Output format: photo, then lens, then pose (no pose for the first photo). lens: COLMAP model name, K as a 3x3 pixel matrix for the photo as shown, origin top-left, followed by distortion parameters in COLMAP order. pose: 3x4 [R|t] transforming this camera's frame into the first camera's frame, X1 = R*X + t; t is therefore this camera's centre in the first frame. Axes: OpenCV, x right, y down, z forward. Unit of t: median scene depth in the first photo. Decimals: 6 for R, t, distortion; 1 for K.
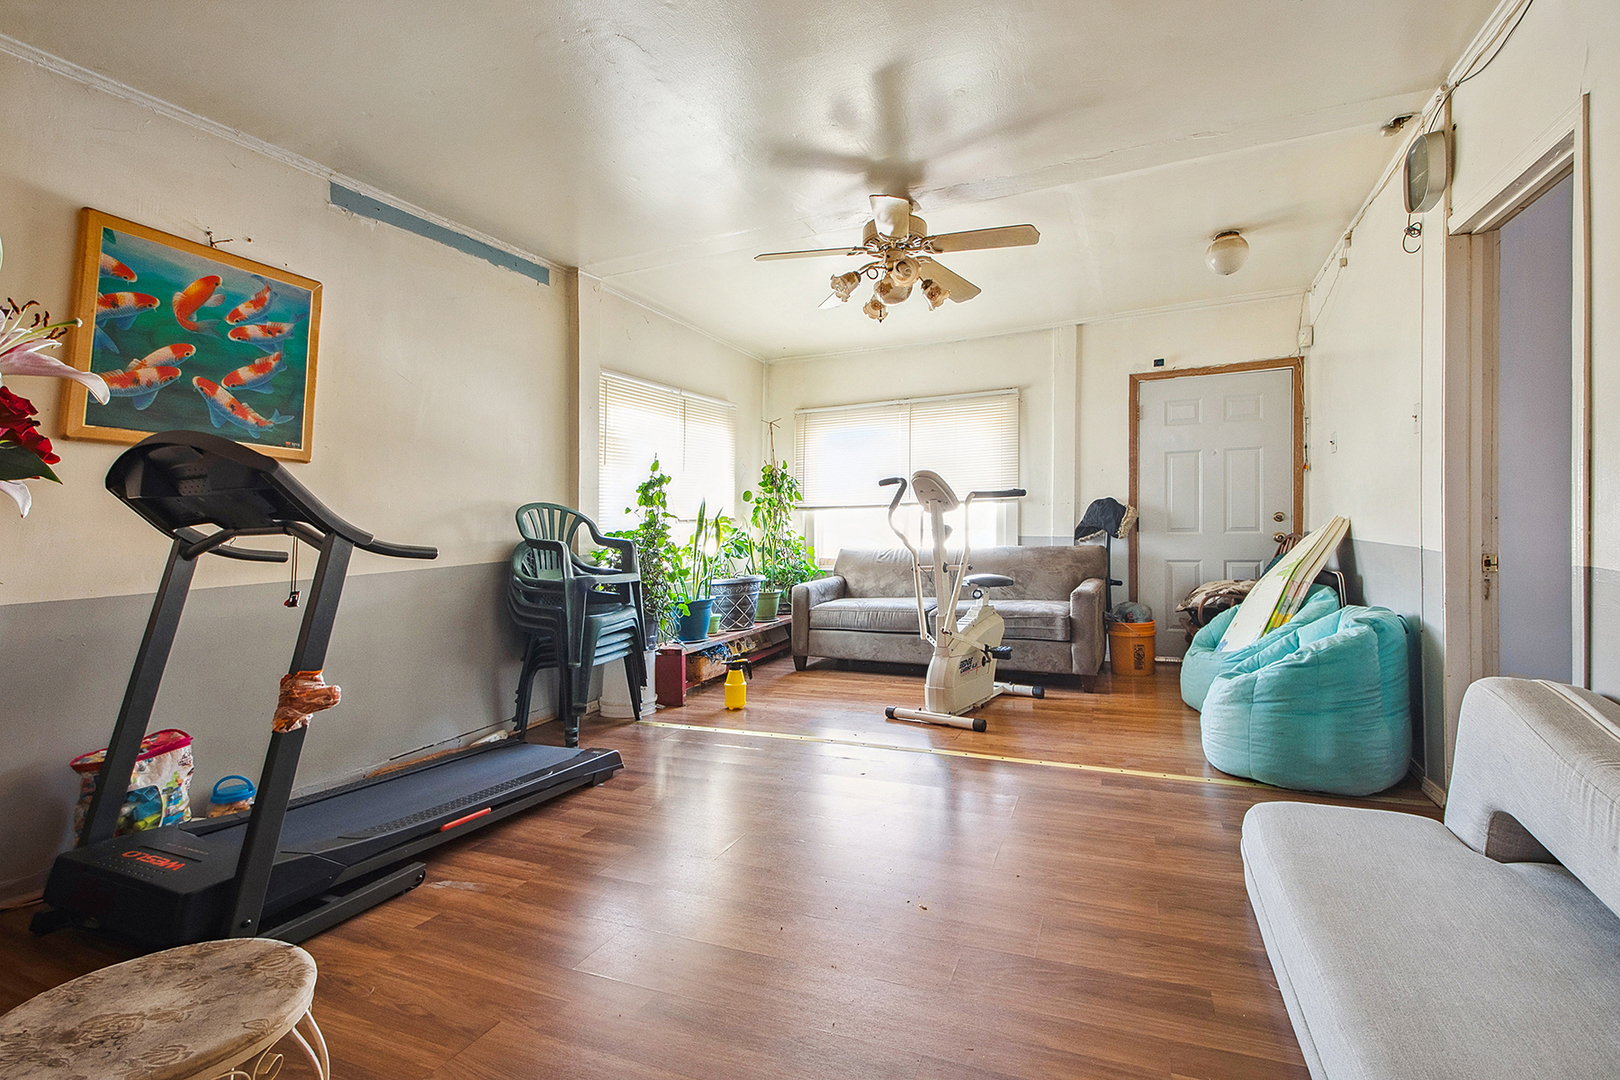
lens RADIAL K [[742.4, 0, 811.9], [0, 742.4, 541.6], [0, 0, 1]] dist [0.001477, -0.000369]
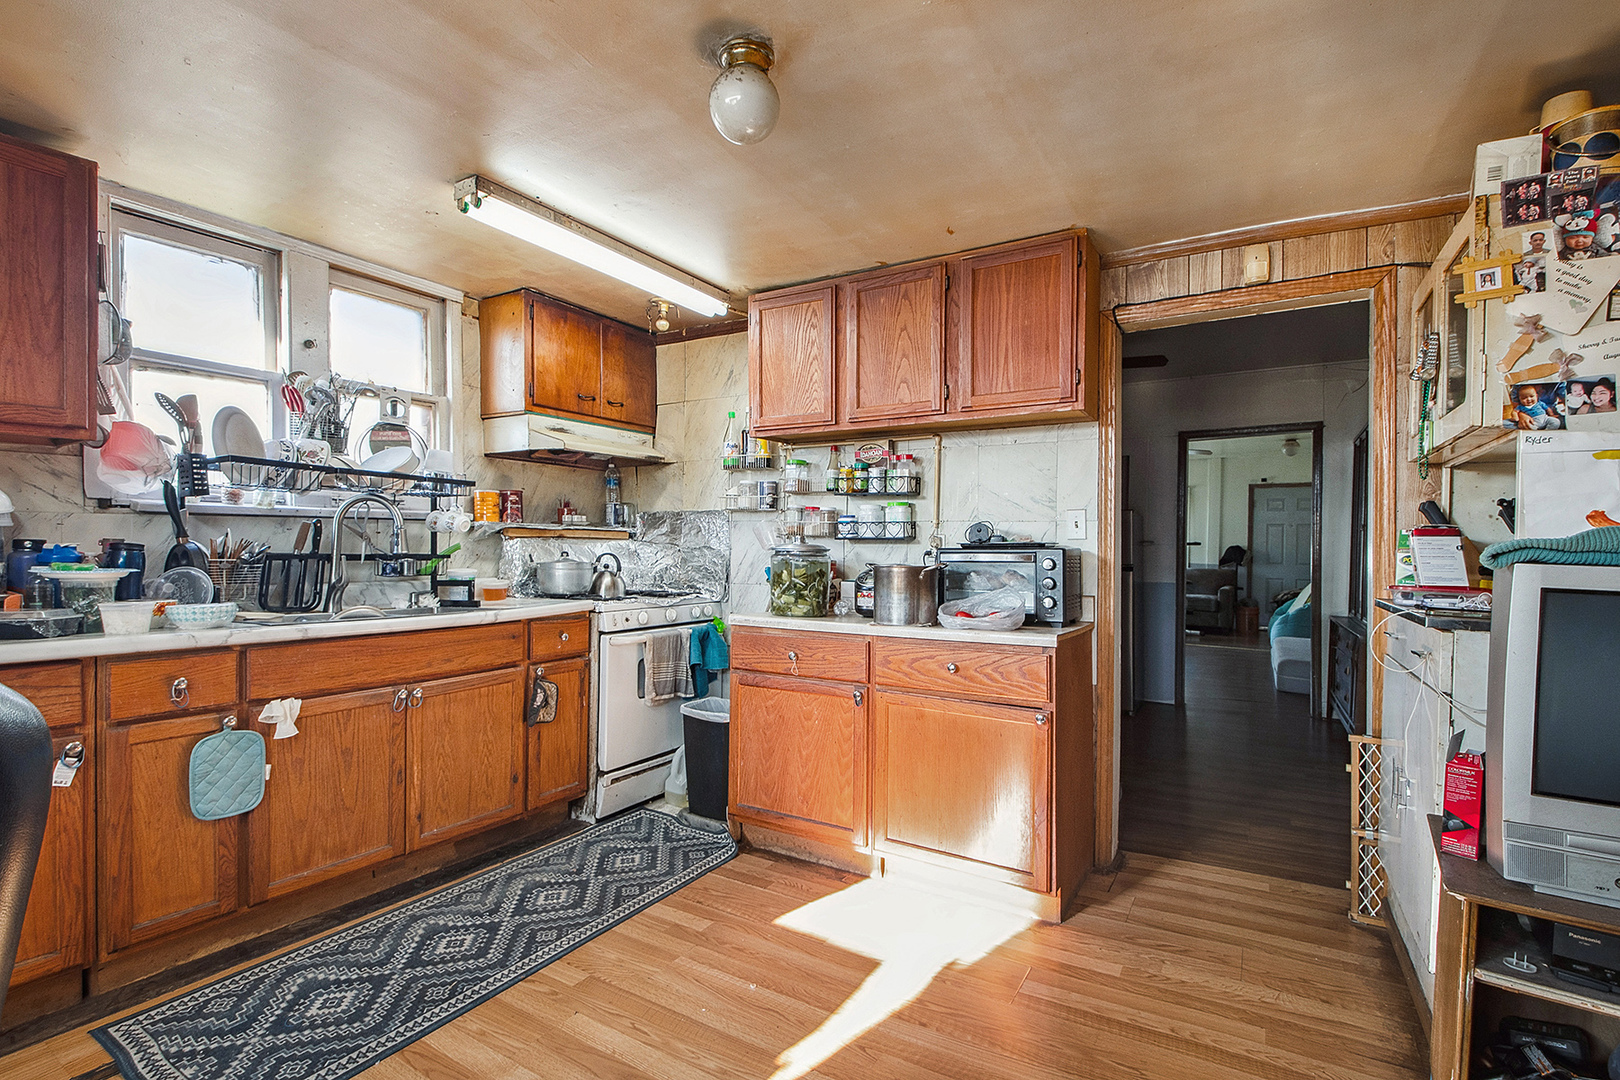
lens RADIAL K [[742.4, 0, 811.3], [0, 742.4, 543.0], [0, 0, 1]] dist [0.001477, -0.000369]
pose [[0.989226, 0.016014, -0.145520, -0.458702], [-0.016950, 0.999843, -0.005191, -0.037423], [0.145414, 0.007601, 0.989342, -1.186156]]
